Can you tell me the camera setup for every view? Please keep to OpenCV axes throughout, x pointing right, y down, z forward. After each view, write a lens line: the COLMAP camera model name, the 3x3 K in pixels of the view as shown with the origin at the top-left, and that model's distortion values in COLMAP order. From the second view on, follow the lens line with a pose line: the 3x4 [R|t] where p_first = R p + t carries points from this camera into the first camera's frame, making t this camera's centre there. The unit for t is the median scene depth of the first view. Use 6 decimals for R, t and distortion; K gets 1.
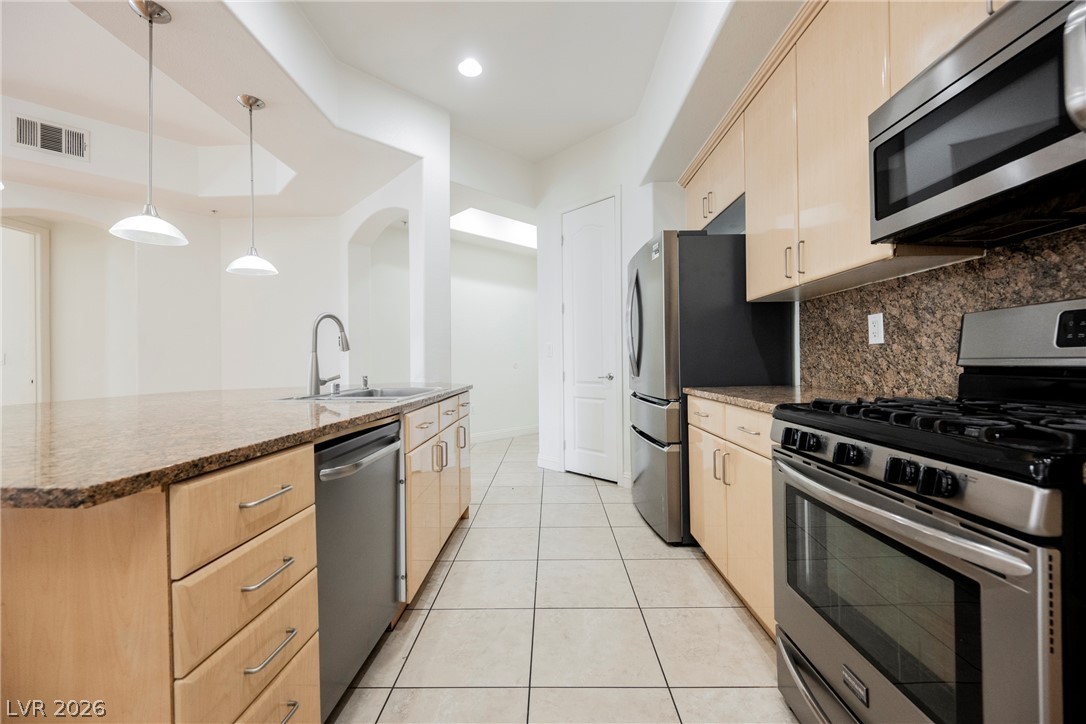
lens RADIAL K [[422.9, 0, 540.8], [0, 422.9, 357.5], [0, 0, 1]] dist [-0.000017, -0.000023]
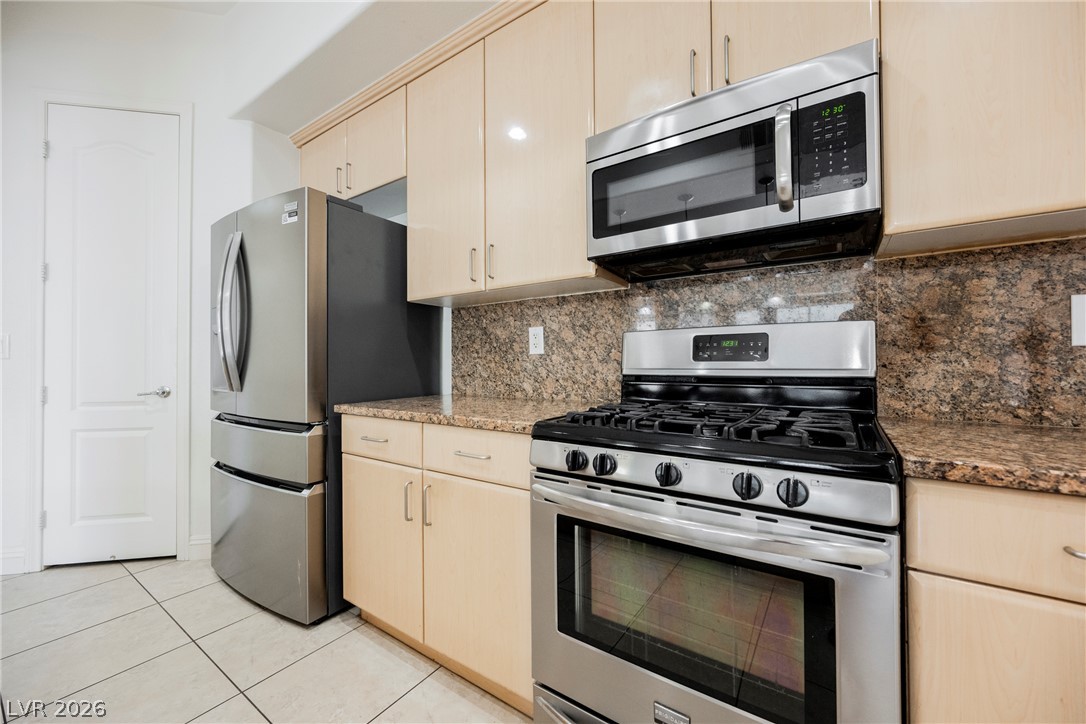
lens RADIAL K [[422.9, 0, 540.8], [0, 422.9, 357.5], [0, 0, 1]] dist [-0.000017, -0.000023]
pose [[0.554567, 0.020472, 0.831887, -0.112679], [-0.010566, 0.999790, -0.017561, -0.004451], [-0.832072, 0.000949, 0.554666, 0.378059]]
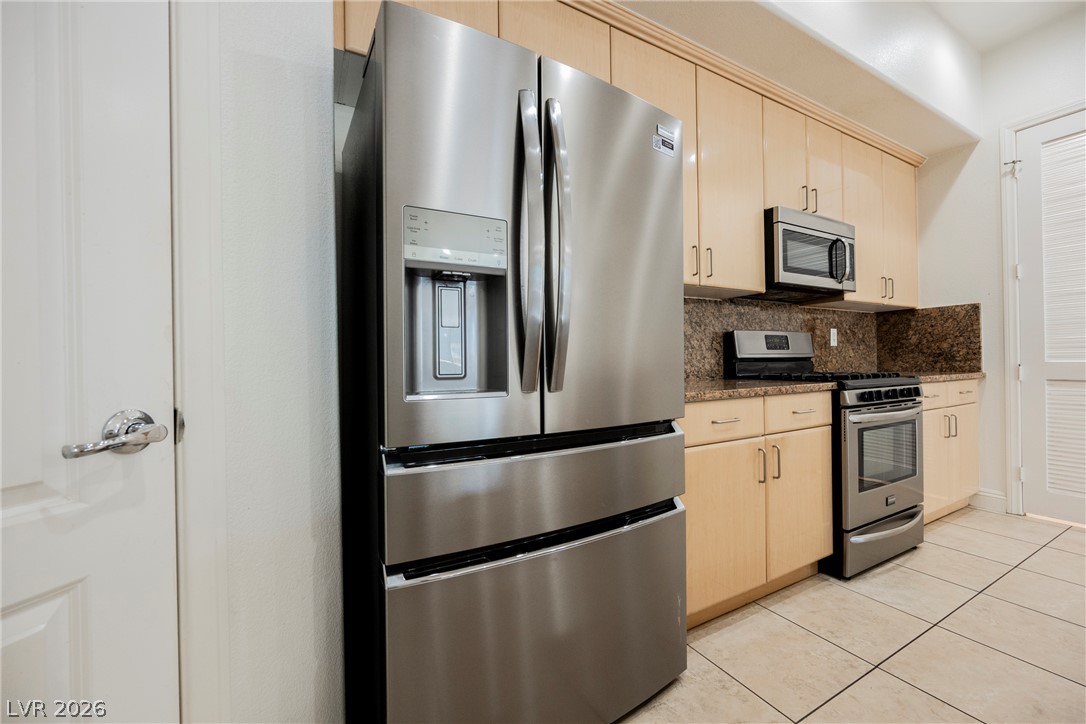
lens RADIAL K [[439.5, 0, 545.1], [0, 439.5, 360.6], [0, 0, 1]] dist [-0.000285, -0.000063]
pose [[-0.510704, 0.025157, 0.859388, -0.163518], [0.012623, 0.999683, -0.021762, 0.044607], [-0.859664, -0.000266, -0.510860, 1.966745]]
